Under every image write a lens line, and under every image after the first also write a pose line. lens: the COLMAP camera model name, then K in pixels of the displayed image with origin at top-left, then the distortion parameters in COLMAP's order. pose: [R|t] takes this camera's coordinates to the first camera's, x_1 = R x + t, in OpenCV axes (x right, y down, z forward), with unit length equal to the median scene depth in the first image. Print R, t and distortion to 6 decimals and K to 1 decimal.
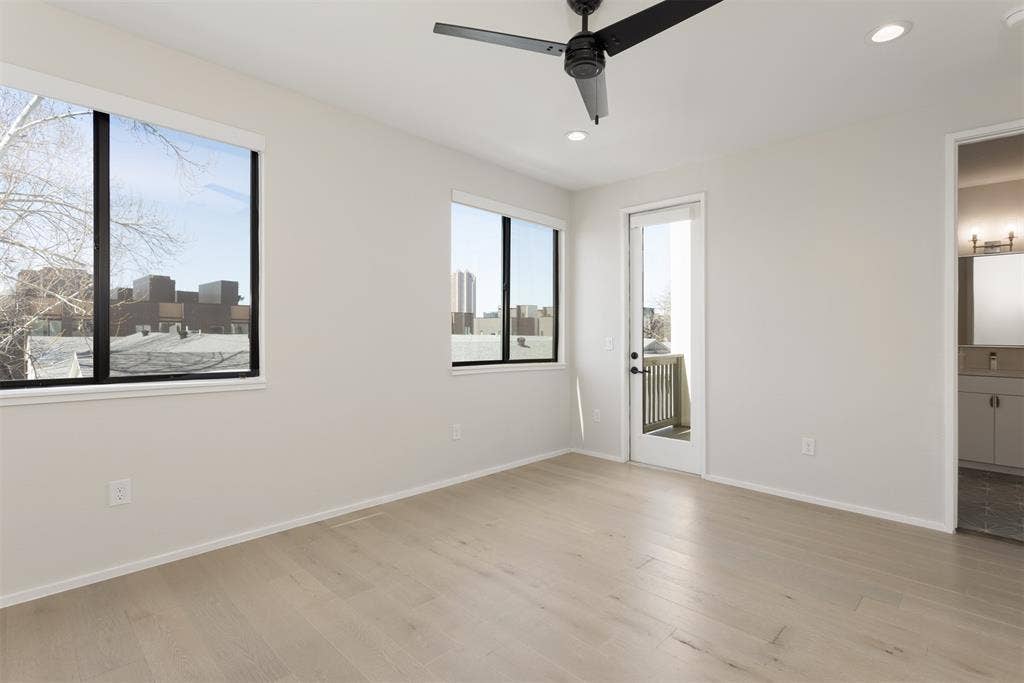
lens RADIAL K [[489.0, 0, 513.2], [0, 489.0, 343.3], [0, 0, 1]] dist [0.005569, 0.001497]
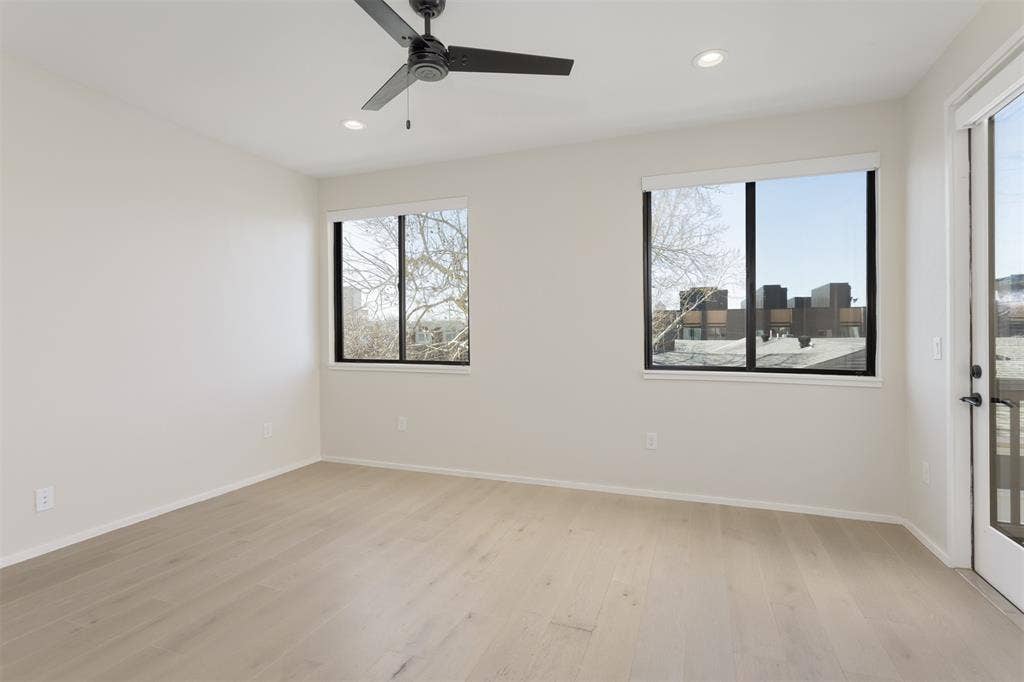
lens RADIAL K [[489.0, 0, 521.9], [0, 489.0, 342.8], [0, 0, 1]] dist [0.005569, 0.001497]
pose [[0.407299, 0.003754, -0.913287, 0.491751], [-0.011824, 0.999929, -0.001163, 0.001002], [0.913219, 0.011272, 0.407314, 0.318147]]
